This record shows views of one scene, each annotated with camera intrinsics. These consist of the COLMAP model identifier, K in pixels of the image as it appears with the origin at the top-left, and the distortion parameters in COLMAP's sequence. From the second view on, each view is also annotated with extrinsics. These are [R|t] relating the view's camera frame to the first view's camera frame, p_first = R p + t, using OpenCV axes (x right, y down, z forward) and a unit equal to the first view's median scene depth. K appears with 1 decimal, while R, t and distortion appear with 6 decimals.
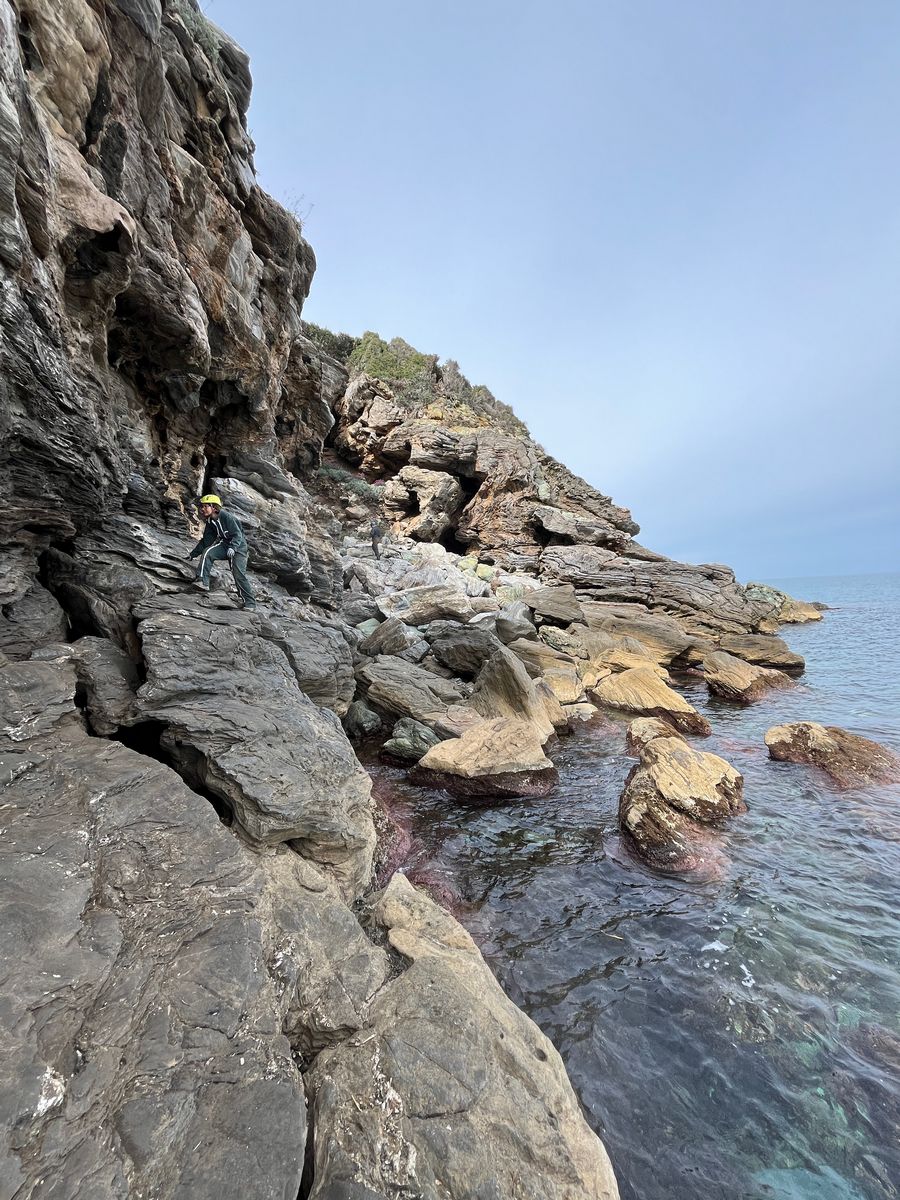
lens RADIAL K [[480.6, 0, 450.2], [0, 480.6, 596.9], [0, 0, 1]] dist [-0.001621, 0.000952]
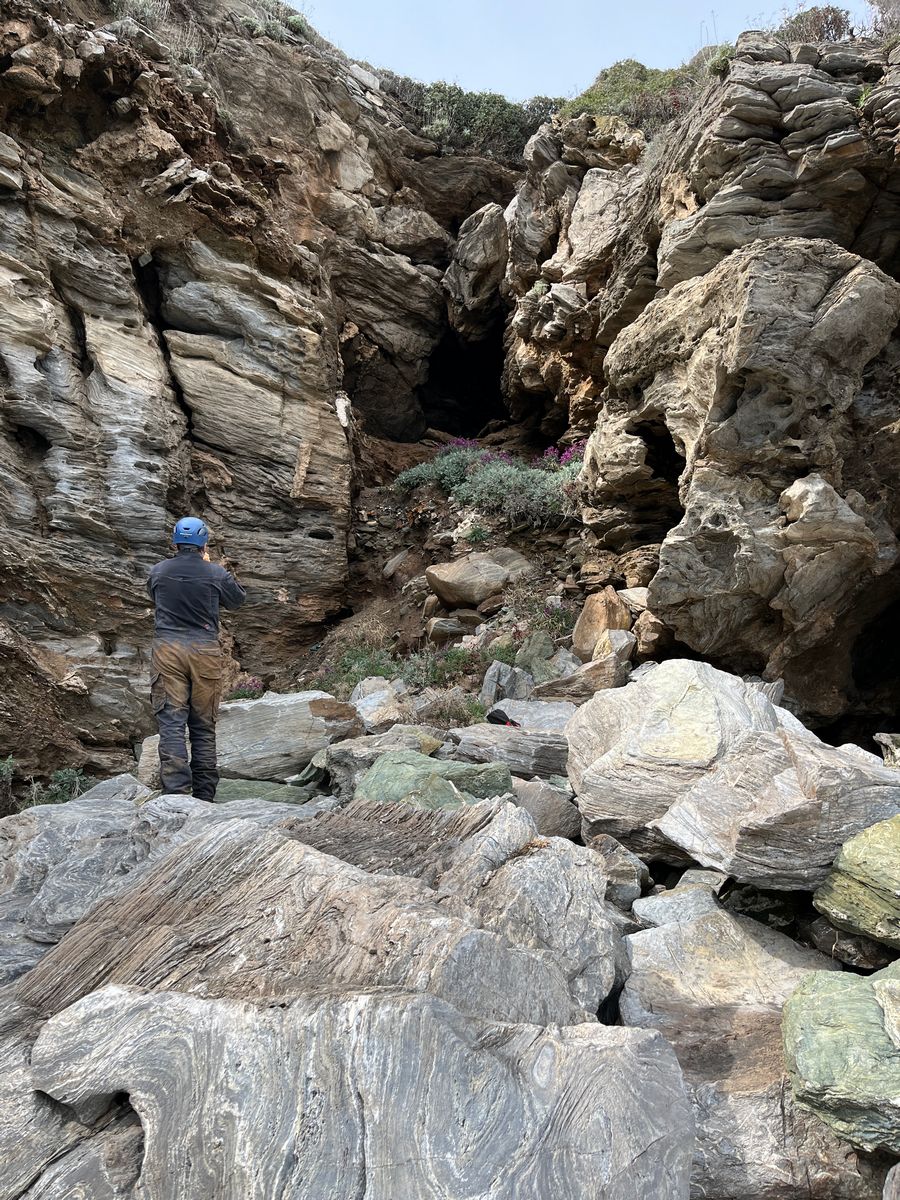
lens RADIAL K [[904.9, 0, 450.5], [0, 904.9, 601.7], [0, 0, 1]] dist [0.033277, -0.036431]
pose [[0.822472, -0.122270, -0.555509, 0.043164], [-0.019205, 0.970097, -0.241958, -0.056602], [0.568481, 0.209672, 0.795529, 0.635508]]
